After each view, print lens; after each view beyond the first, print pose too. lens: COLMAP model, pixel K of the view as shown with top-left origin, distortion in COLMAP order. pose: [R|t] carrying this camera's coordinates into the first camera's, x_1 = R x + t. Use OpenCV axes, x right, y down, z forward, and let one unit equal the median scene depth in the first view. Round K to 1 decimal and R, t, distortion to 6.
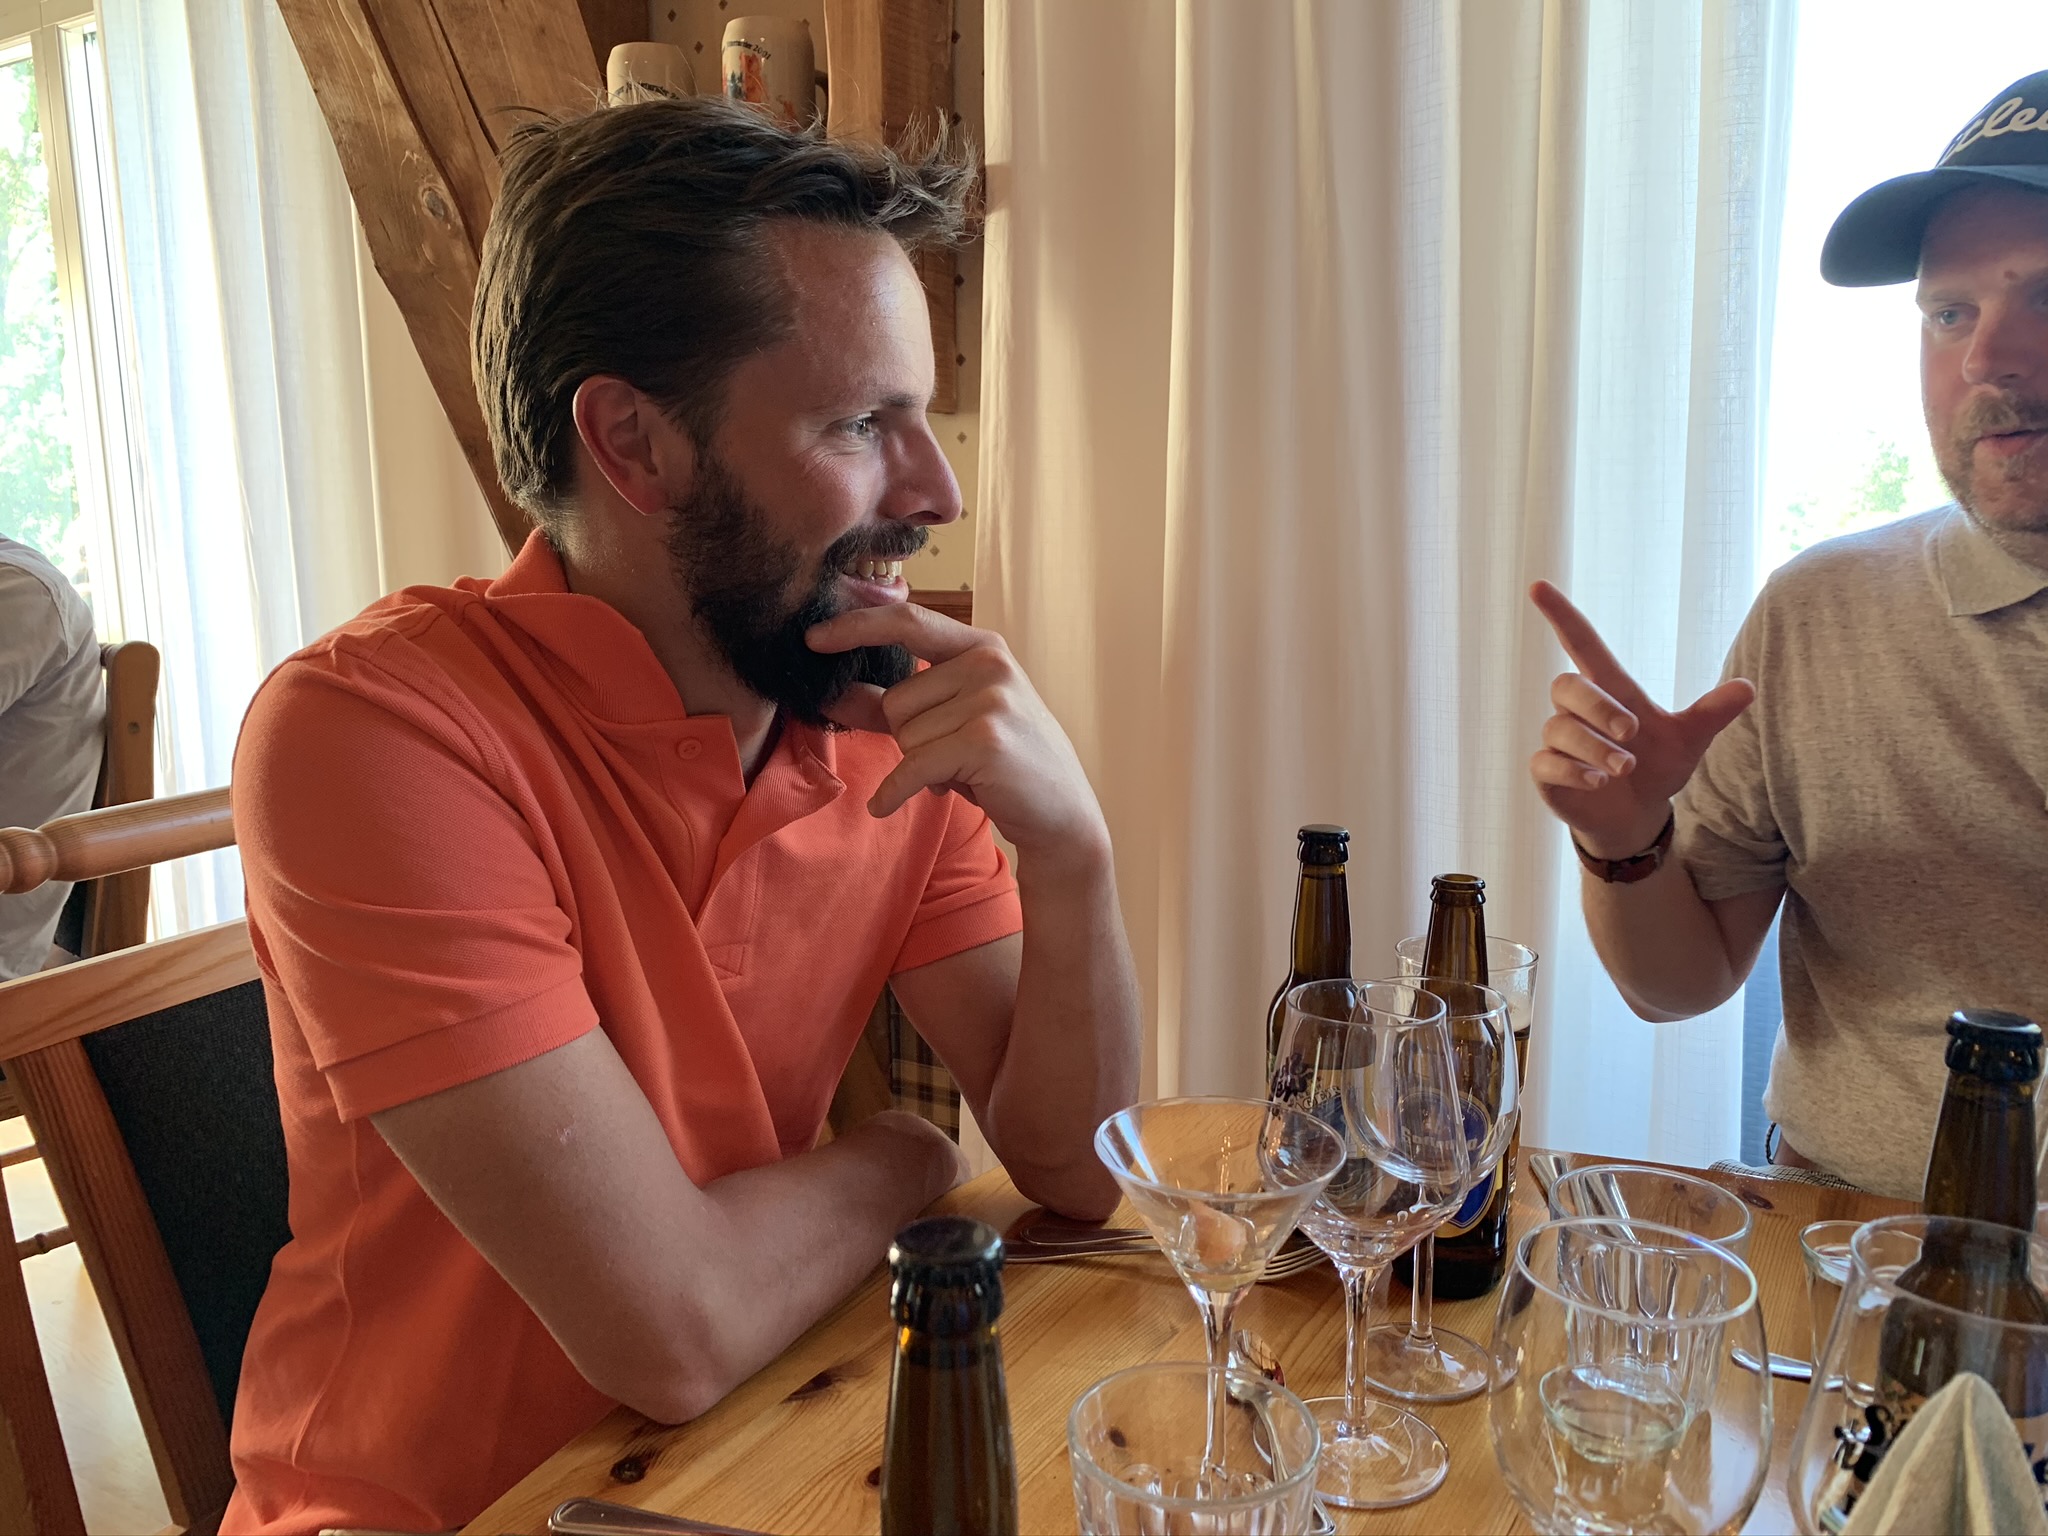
lens RADIAL K [[1554.8, 0, 1027.5], [0, 1554.8, 731.1], [0, 0, 1]] dist [0.117109, -0.204940]
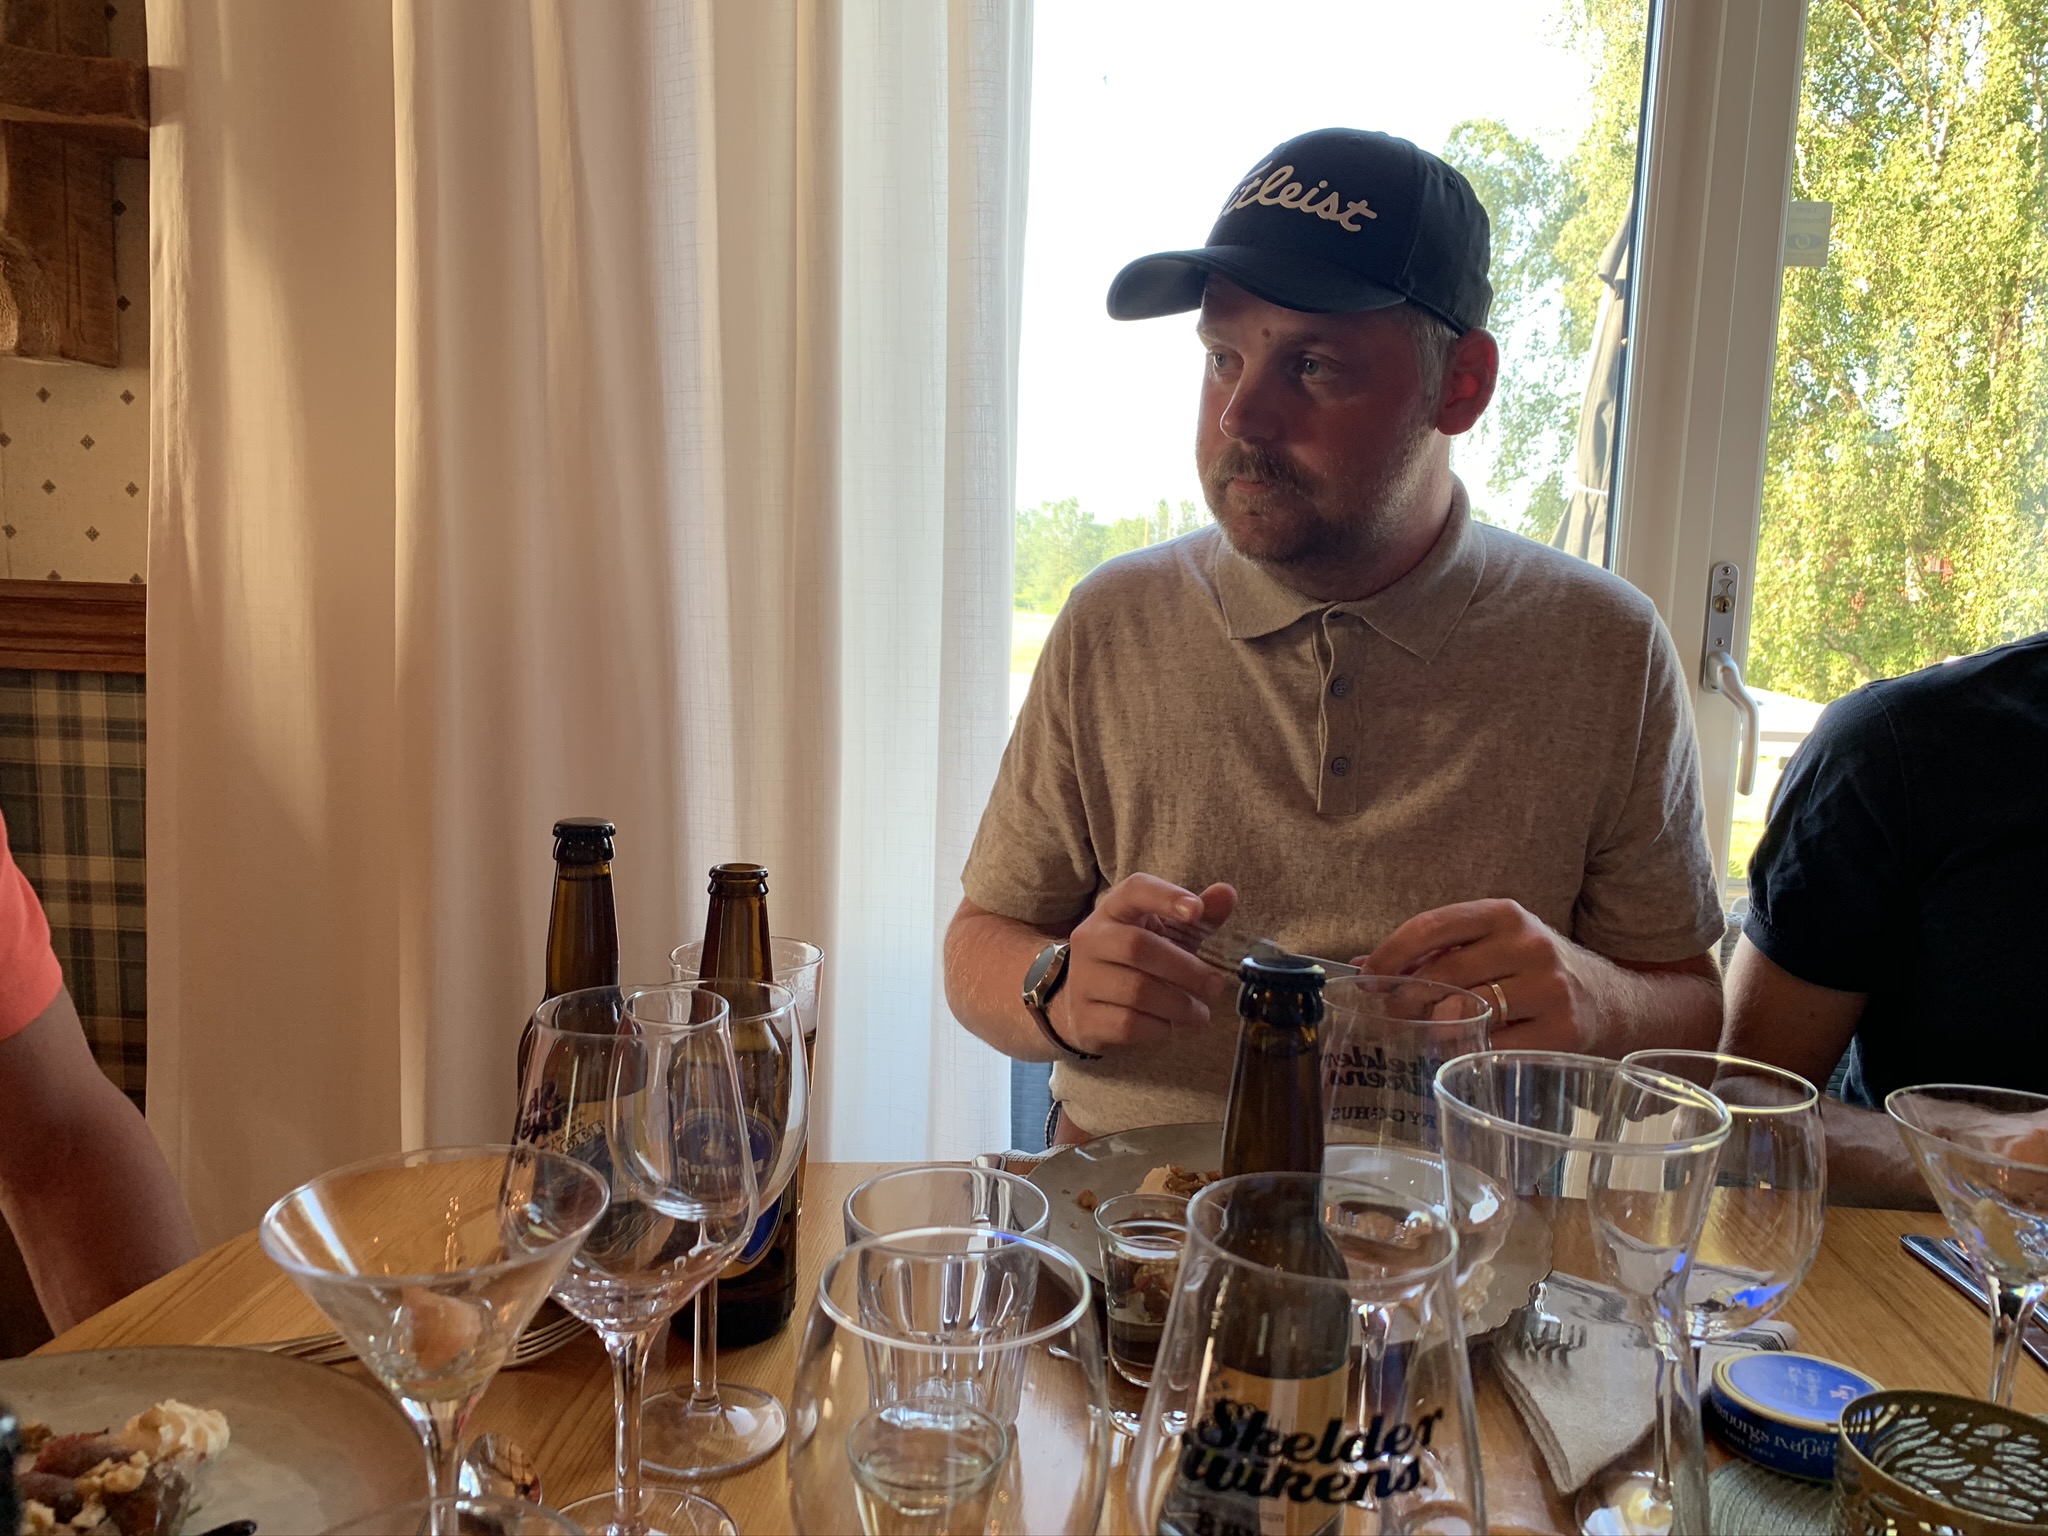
lens RADIAL K [[1595.2, 0, 1017.1], [0, 1595.2, 761.9], [0, 0, 1]] dist [0.015458, -0.002095]
pose [[0.901877, -0.021481, 0.431458, 0.036742], [0.023765, 0.999718, 0.000097, 0.044239], [-0.431338, 0.010166, 0.902133, 0.146849]]
